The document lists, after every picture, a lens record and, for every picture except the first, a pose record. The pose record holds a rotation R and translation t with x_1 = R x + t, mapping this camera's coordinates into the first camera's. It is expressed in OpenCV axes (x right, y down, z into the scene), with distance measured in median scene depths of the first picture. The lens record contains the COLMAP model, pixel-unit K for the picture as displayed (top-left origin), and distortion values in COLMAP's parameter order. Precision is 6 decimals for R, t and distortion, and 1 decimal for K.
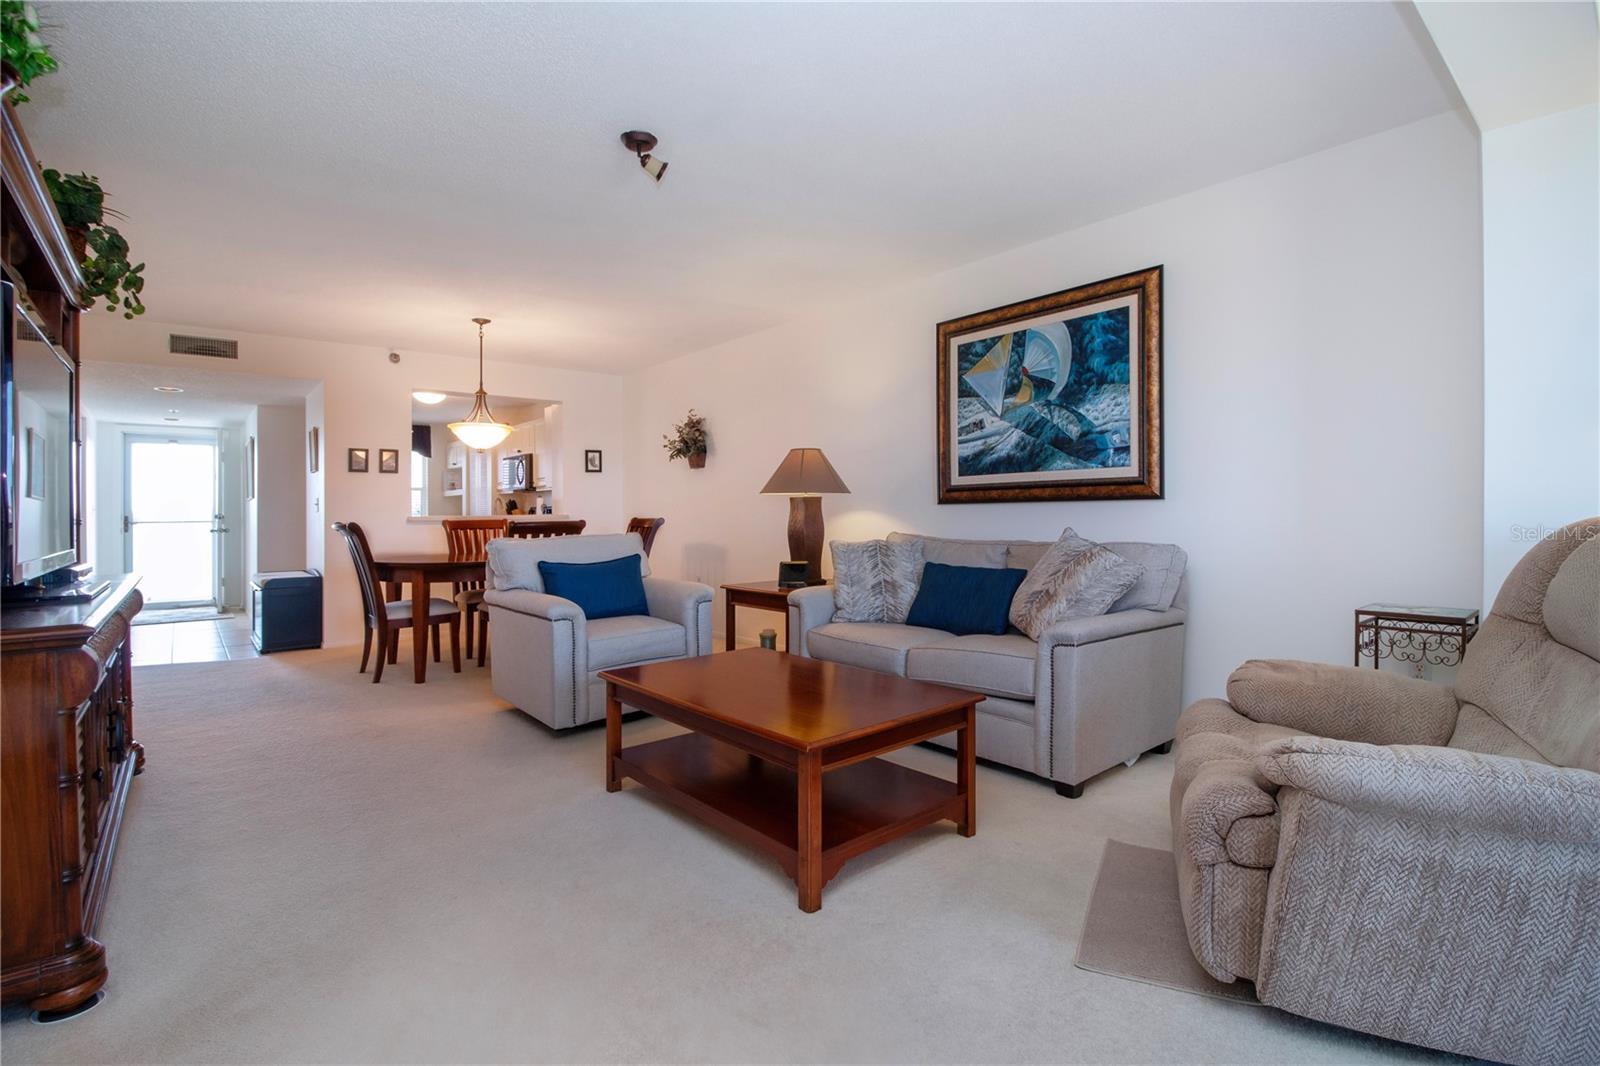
lens RADIAL K [[748.8, 0, 800.0], [0, 748.8, 533.0], [0, 0, 1]] dist [0.002010, 0.000041]
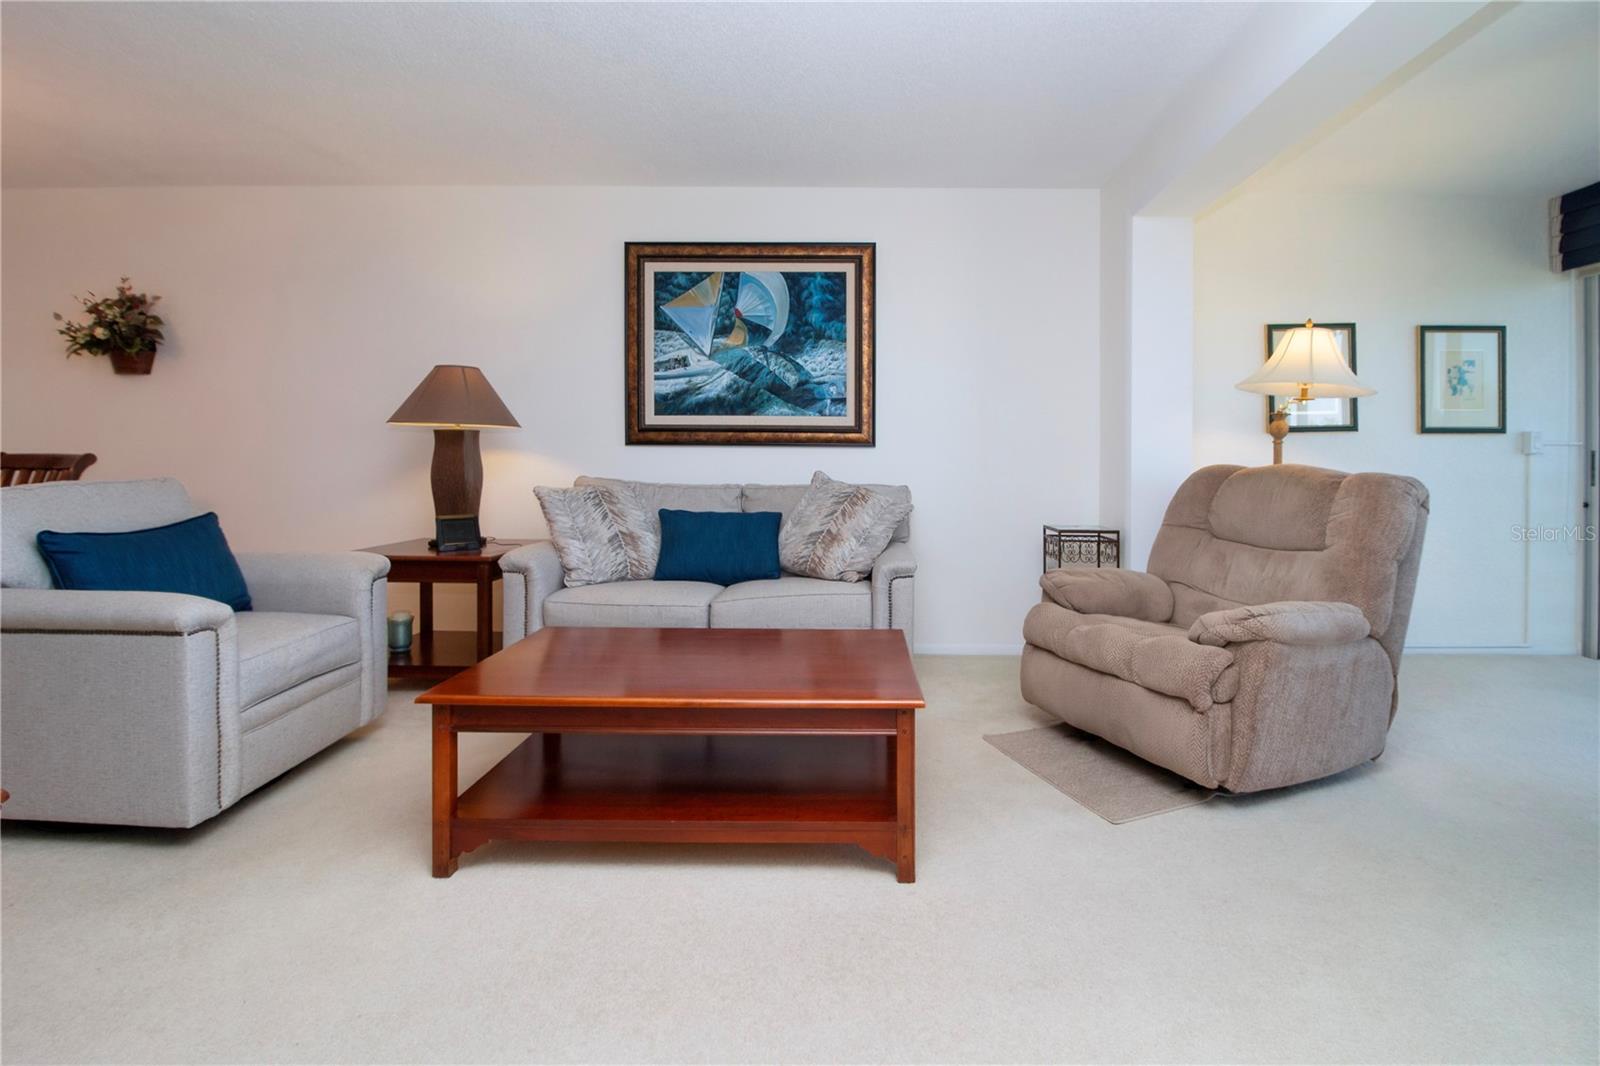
lens RADIAL K [[794.4, 0, 826.7], [0, 794.4, 469.8], [0, 0, 1]] dist [-0.003242, -0.000703]
pose [[0.651640, 0.004901, 0.758513, -0.410810], [0.003534, 0.999949, -0.009497, 0.001365], [-0.758520, 0.008869, 0.651589, 0.220107]]
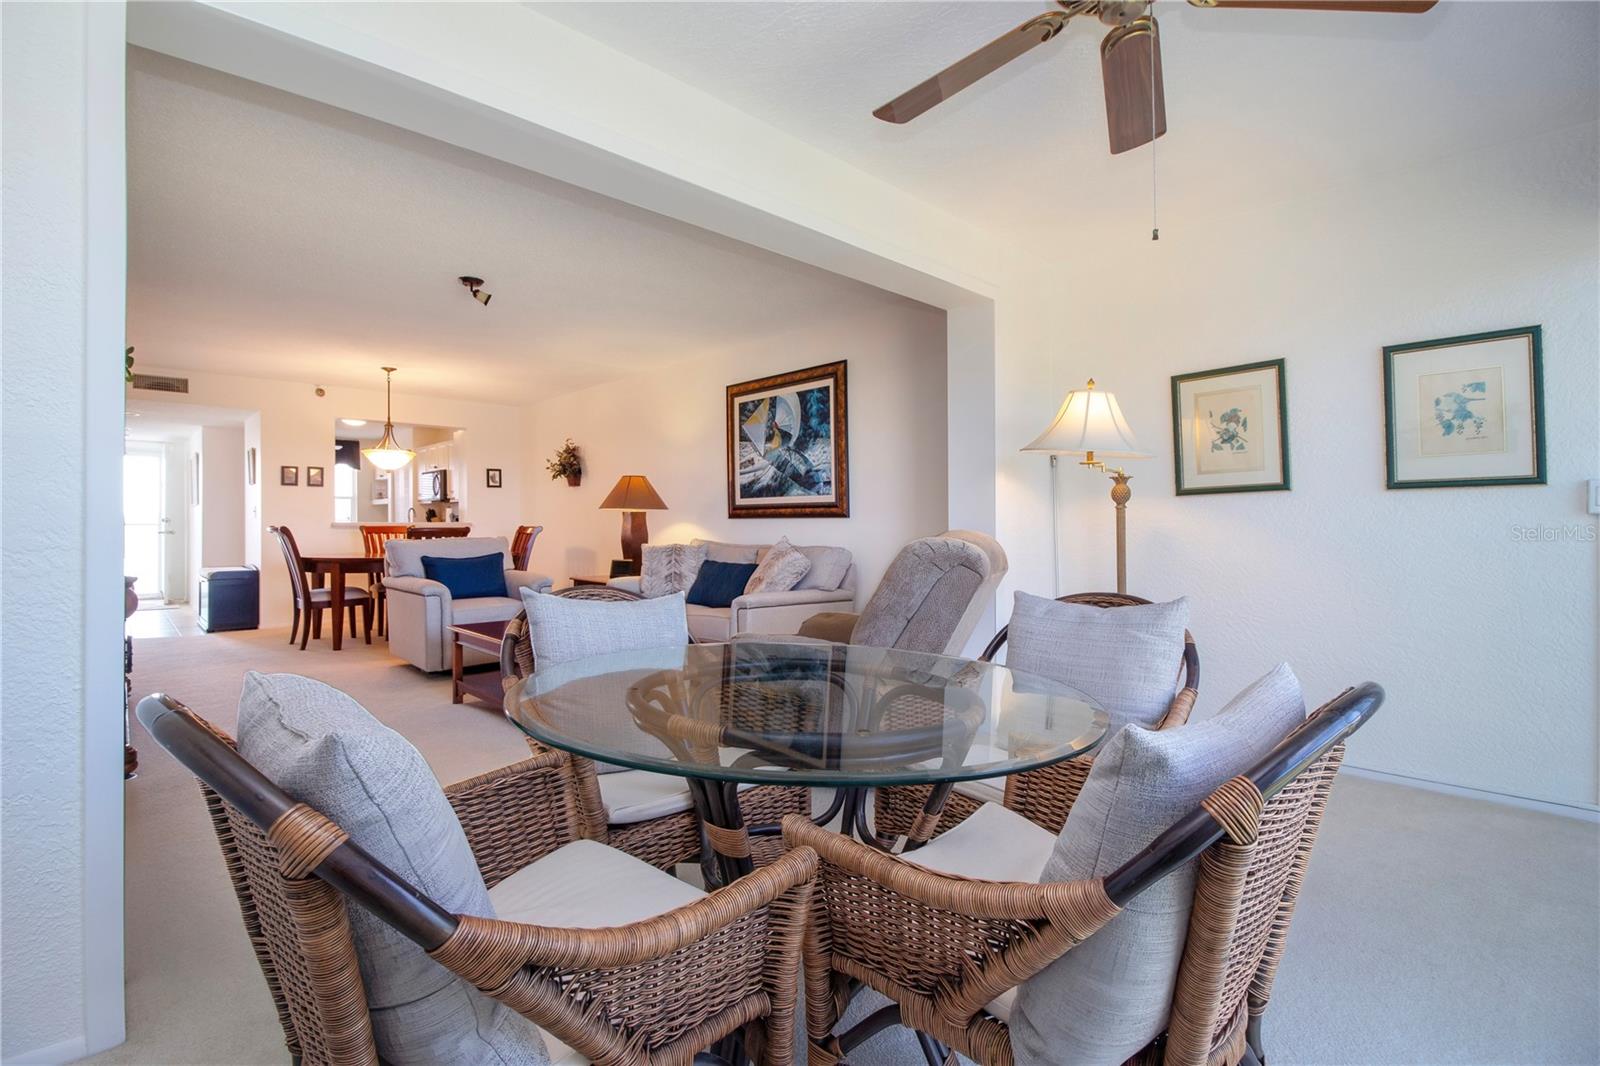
lens RADIAL K [[741.6, 0, 795.6], [0, 741.6, 557.7], [0, 0, 1]] dist [0.002021, -0.000203]
pose [[0.998263, 0.010945, 0.057889, 0.251158], [-0.011995, 0.999769, 0.017829, 0.008002], [-0.057680, -0.018492, 0.998164, -0.391884]]
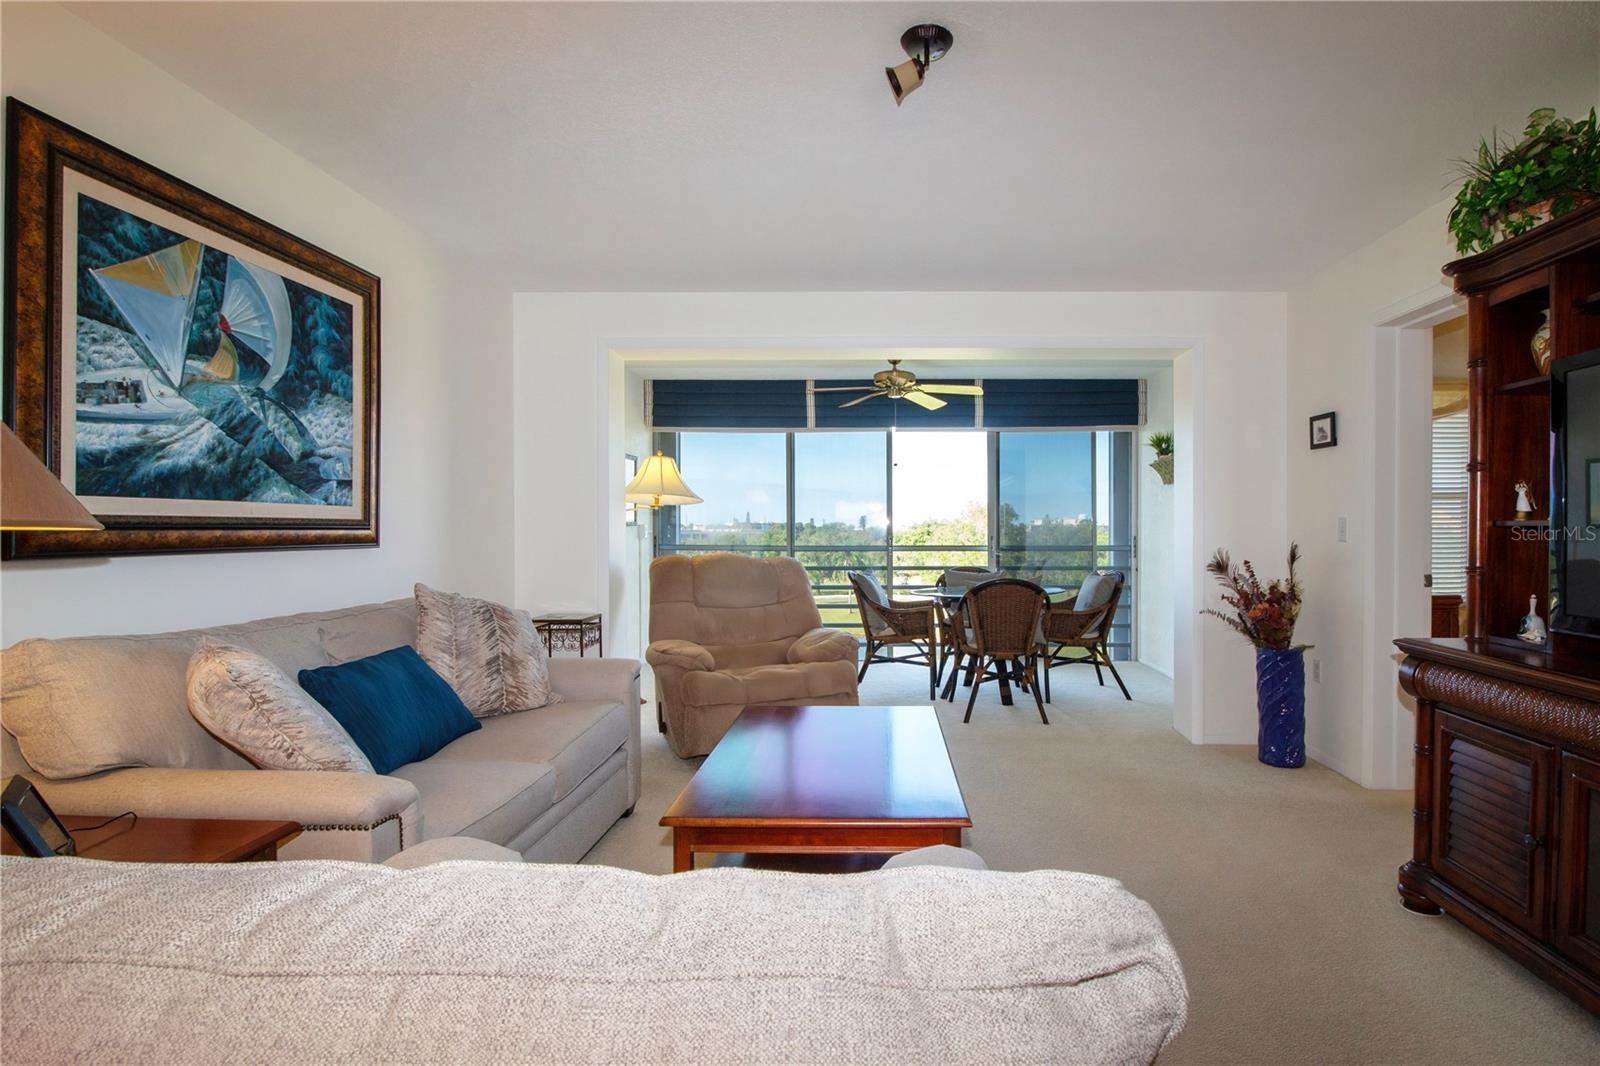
lens RADIAL K [[777.2, 0, 864.8], [0, 777.2, 538.3], [0, 0, 1]] dist [0.002986, -0.016105]
pose [[-0.747235, 0.004005, 0.664548, -0.448030], [0.024930, 0.999447, 0.022008, -0.051657], [-0.664092, 0.033013, -0.746922, 1.091717]]
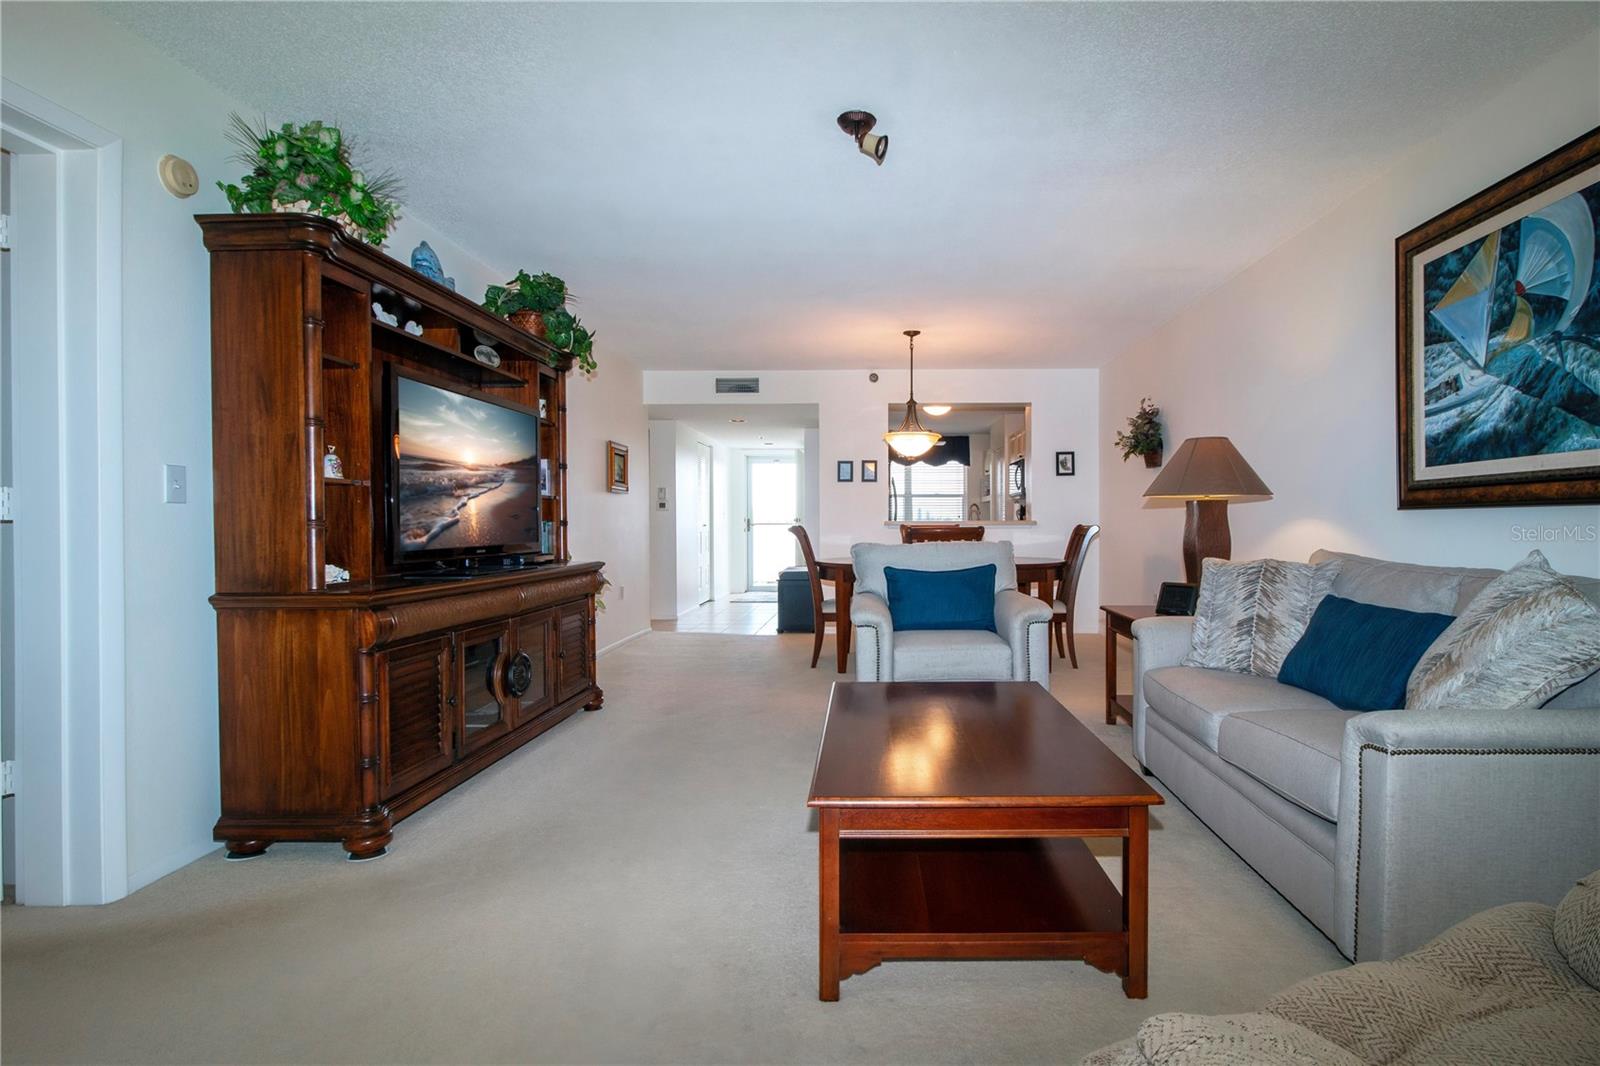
lens RADIAL K [[777.2, 0, 864.8], [0, 777.2, 538.3], [0, 0, 1]] dist [0.002986, -0.016105]
pose [[0.760608, 0.022611, -0.648817, 0.297425], [-0.023466, 0.999698, 0.007329, -0.007498], [0.648787, 0.009651, 0.760909, 0.184366]]
